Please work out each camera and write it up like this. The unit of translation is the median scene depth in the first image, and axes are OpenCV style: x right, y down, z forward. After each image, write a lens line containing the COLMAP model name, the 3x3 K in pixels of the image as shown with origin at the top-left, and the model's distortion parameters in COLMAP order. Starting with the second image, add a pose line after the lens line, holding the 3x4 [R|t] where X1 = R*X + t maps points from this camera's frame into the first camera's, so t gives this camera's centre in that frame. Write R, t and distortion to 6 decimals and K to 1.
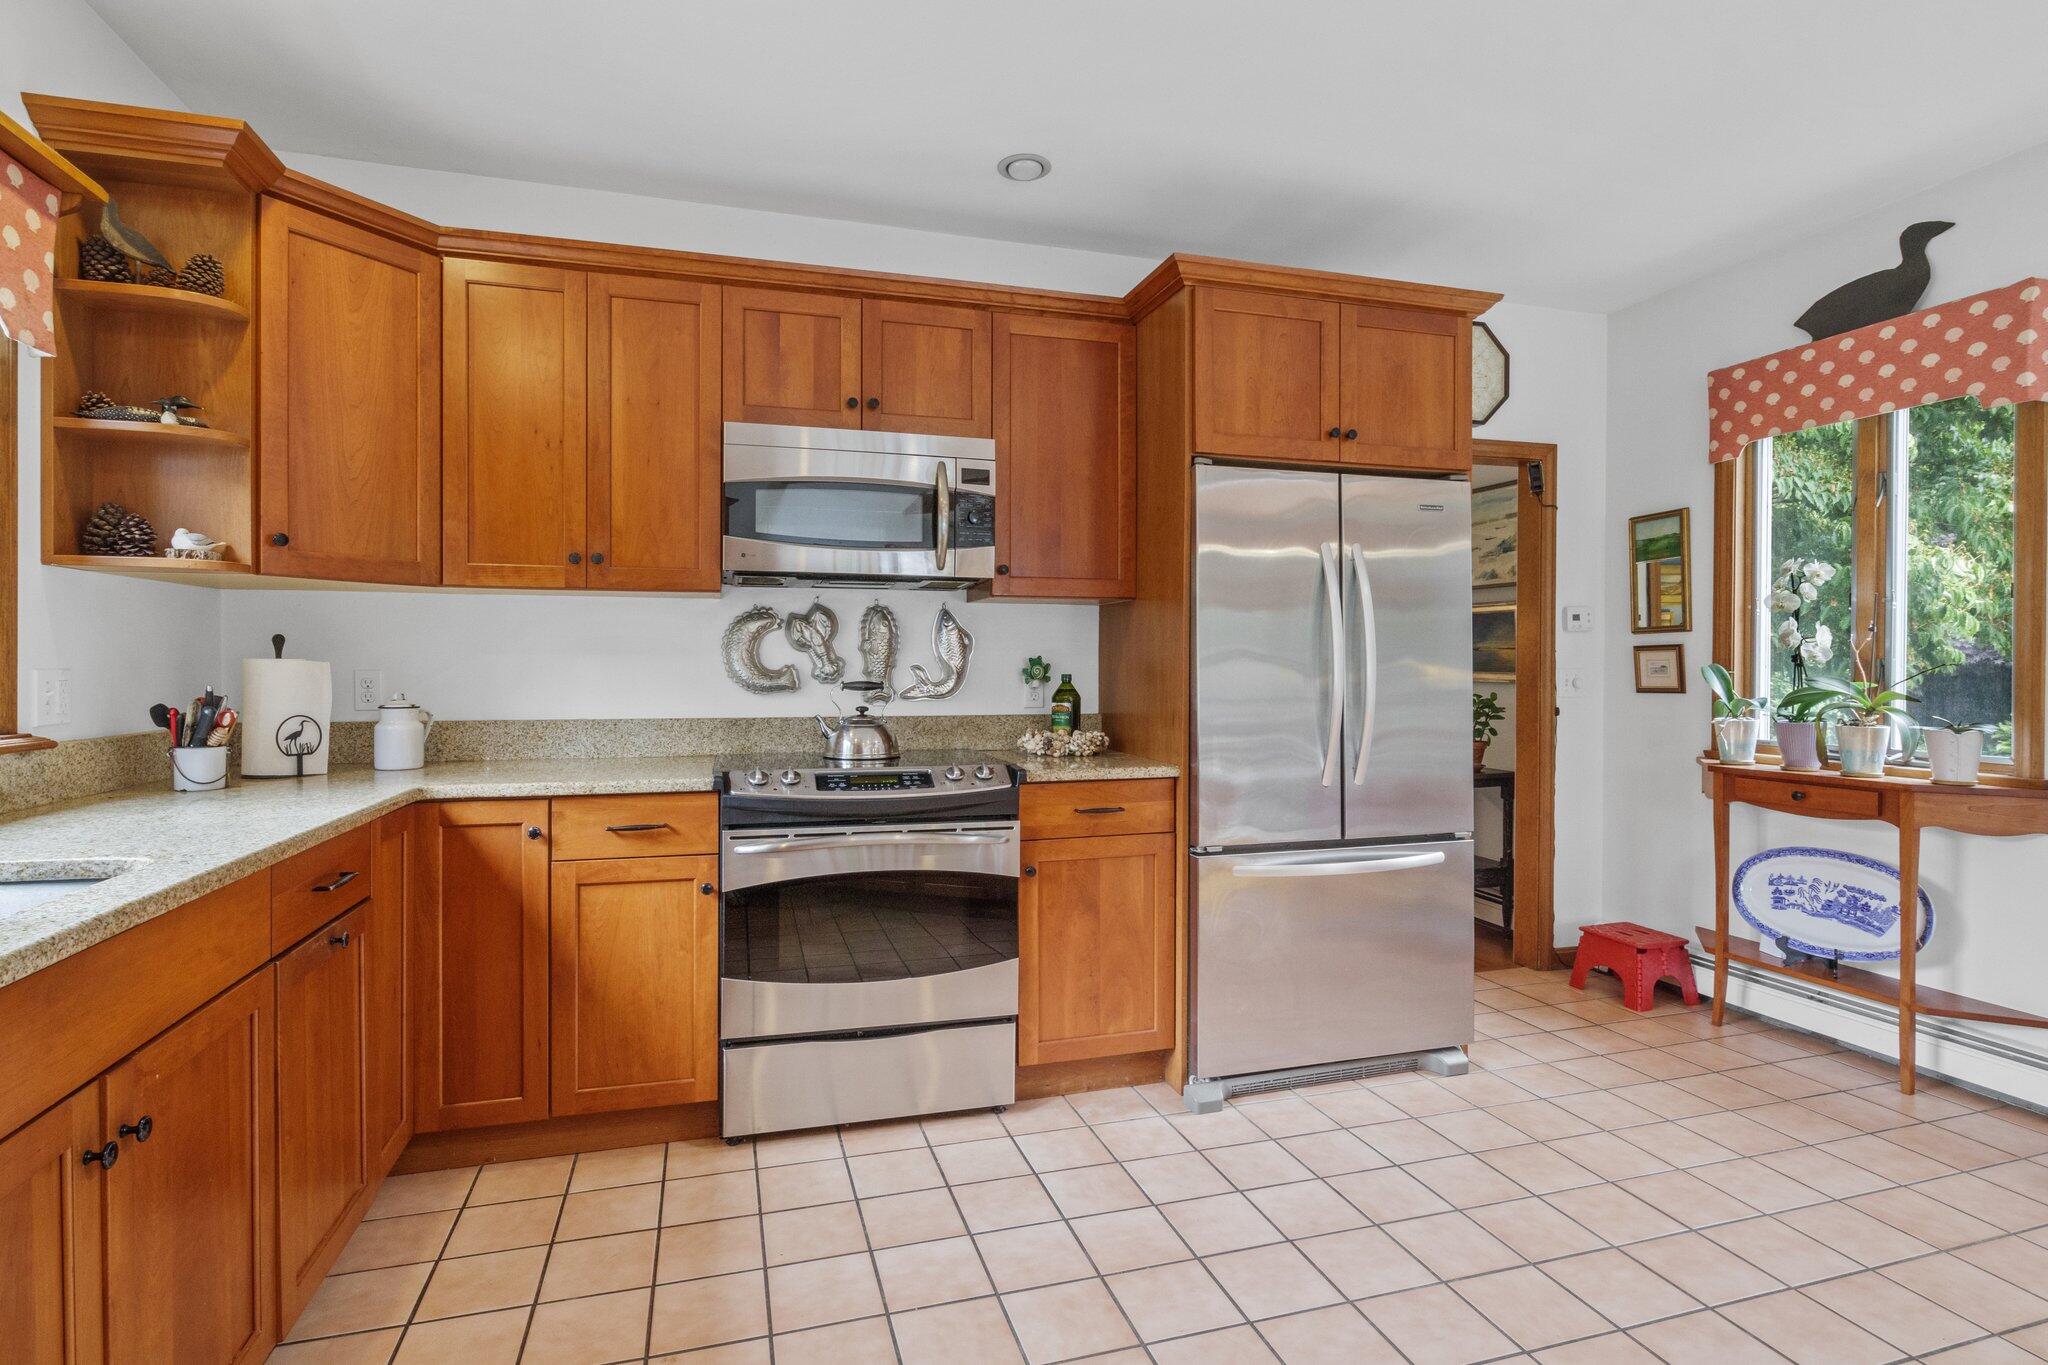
lens RADIAL K [[1015.0, 0, 1019.7], [0, 1015.0, 671.8], [0, 0, 1]] dist [-0.005799, -0.000765]
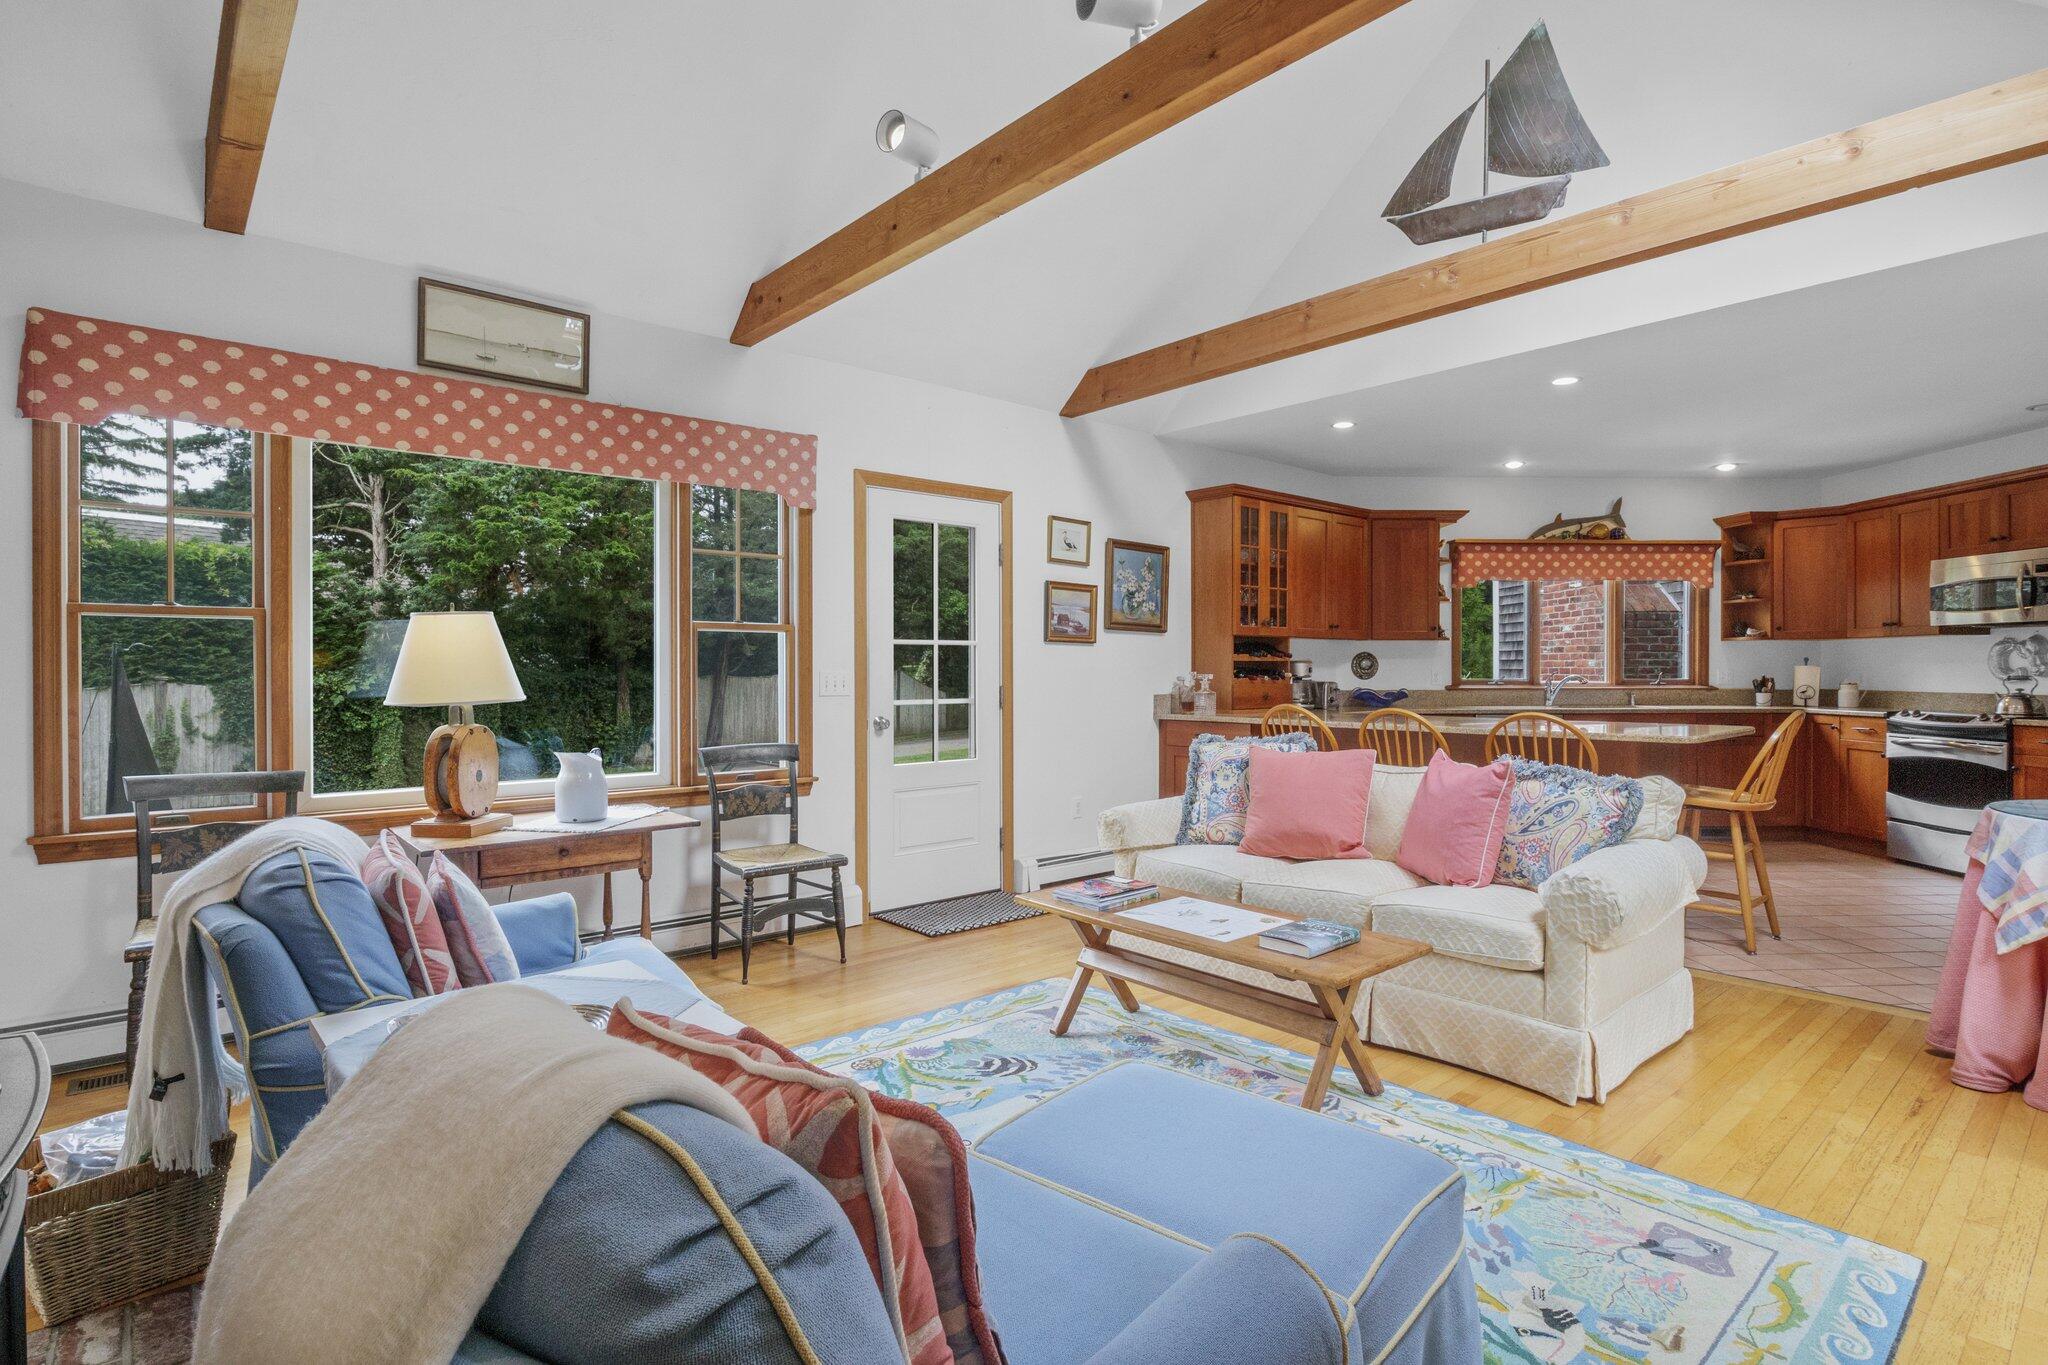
lens RADIAL K [[1015.0, 0, 1019.7], [0, 1015.0, 671.8], [0, 0, 1]] dist [-0.005799, -0.000765]
pose [[-0.265825, 0.000562, -0.964021, 2.387036], [-0.008851, 0.999956, 0.003024, 0.014008], [0.963981, 0.009336, -0.265808, -0.363525]]
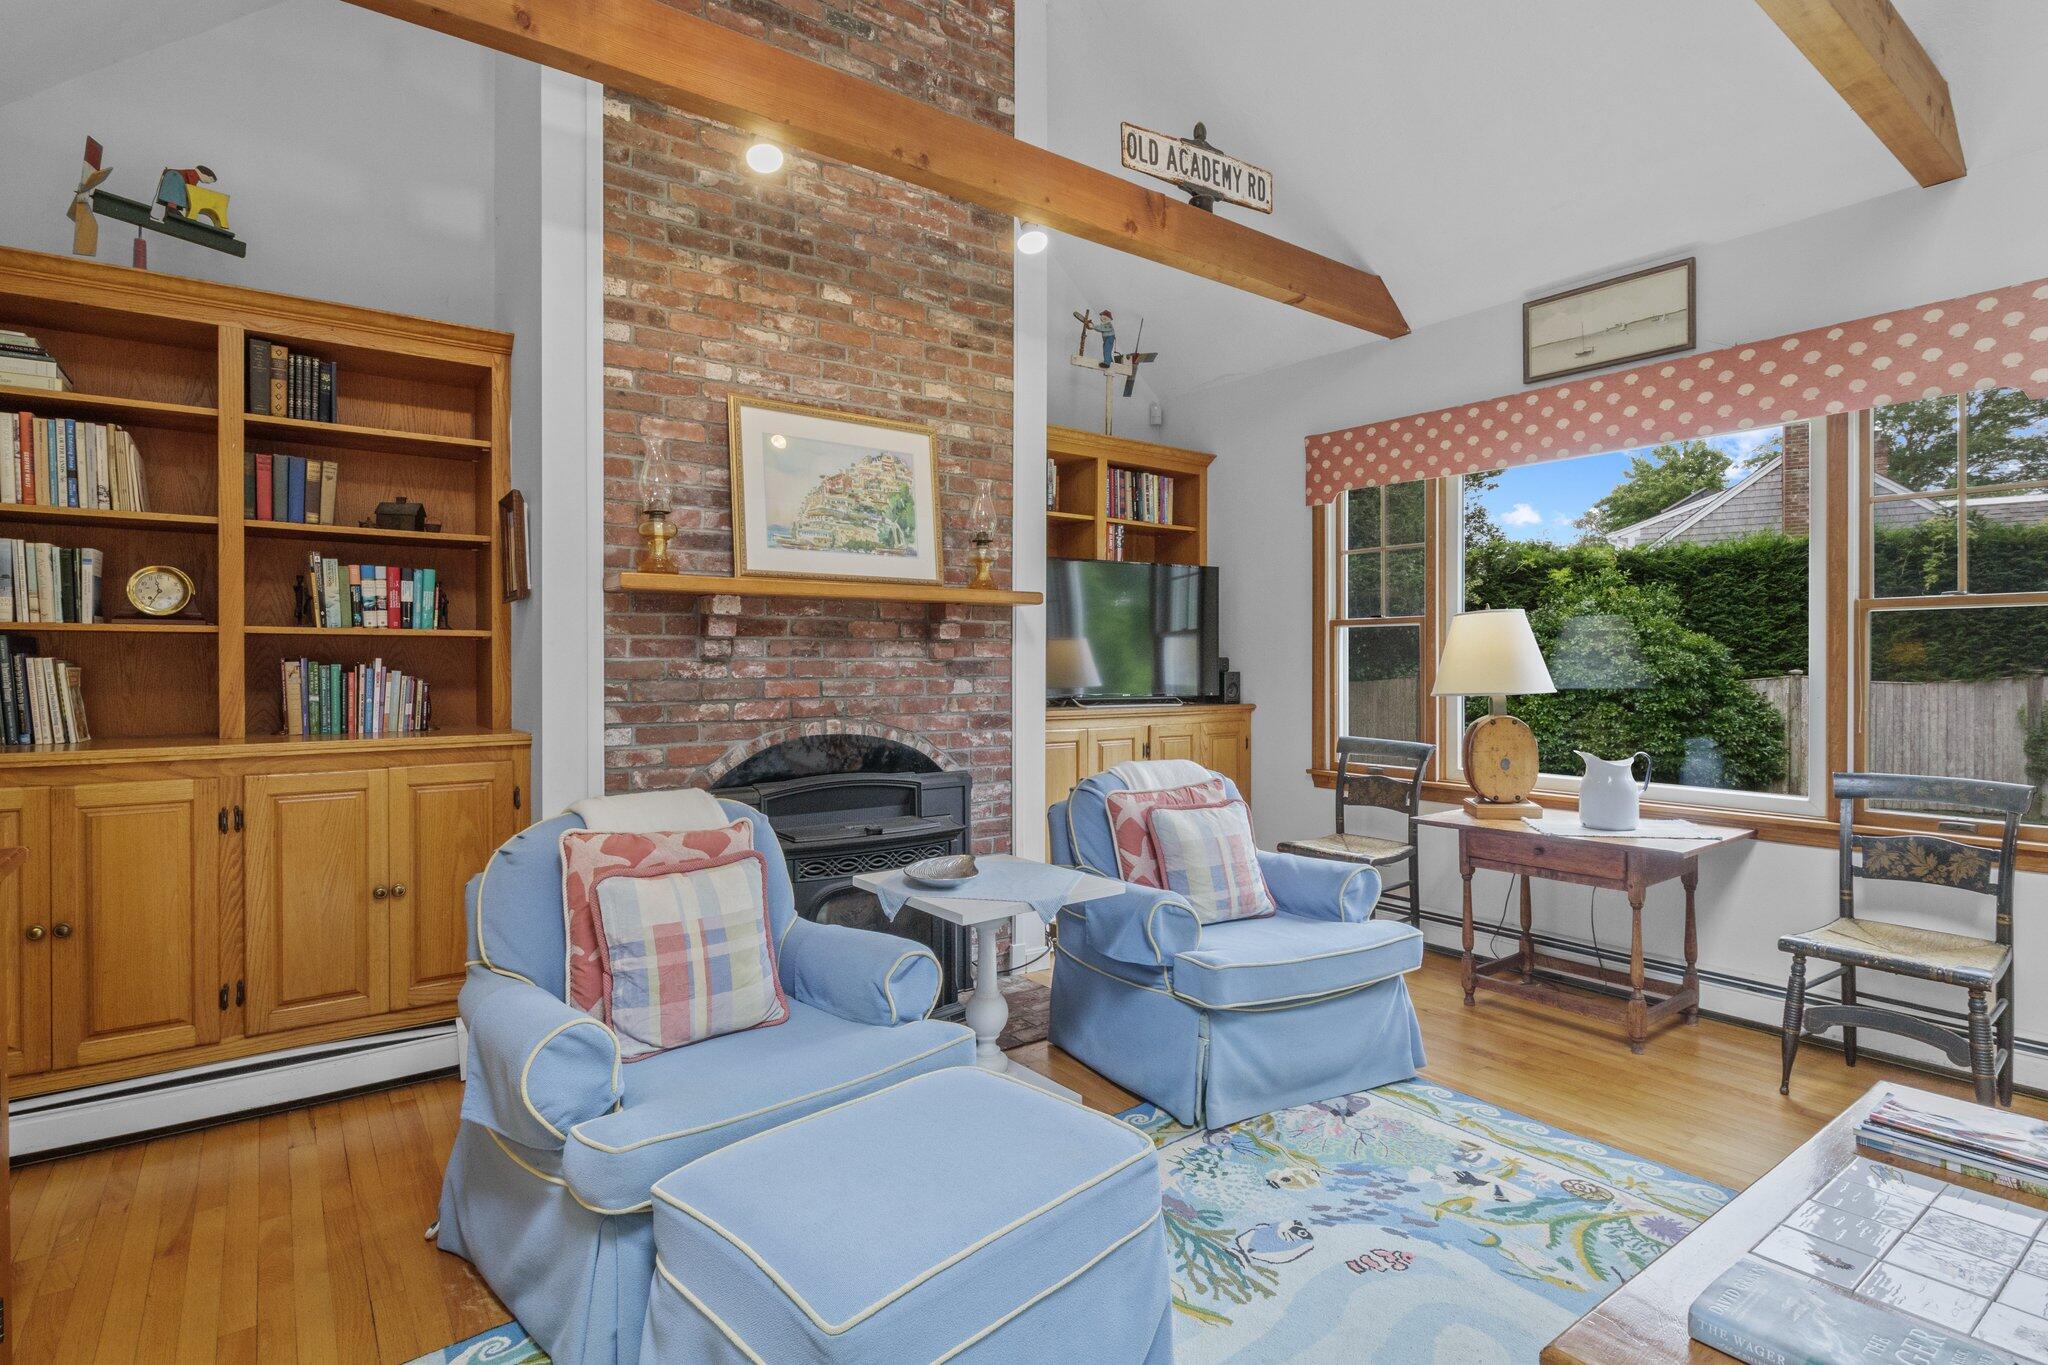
lens RADIAL K [[1018.9, 0, 1028.8], [0, 1018.9, 665.5], [0, 0, 1]] dist [-0.006741, -0.002074]
pose [[-0.943092, -0.003034, 0.332517, 1.534720], [0.001500, 0.999909, 0.013378, 0.004214], [-0.332528, 0.013116, -0.943002, 0.110990]]
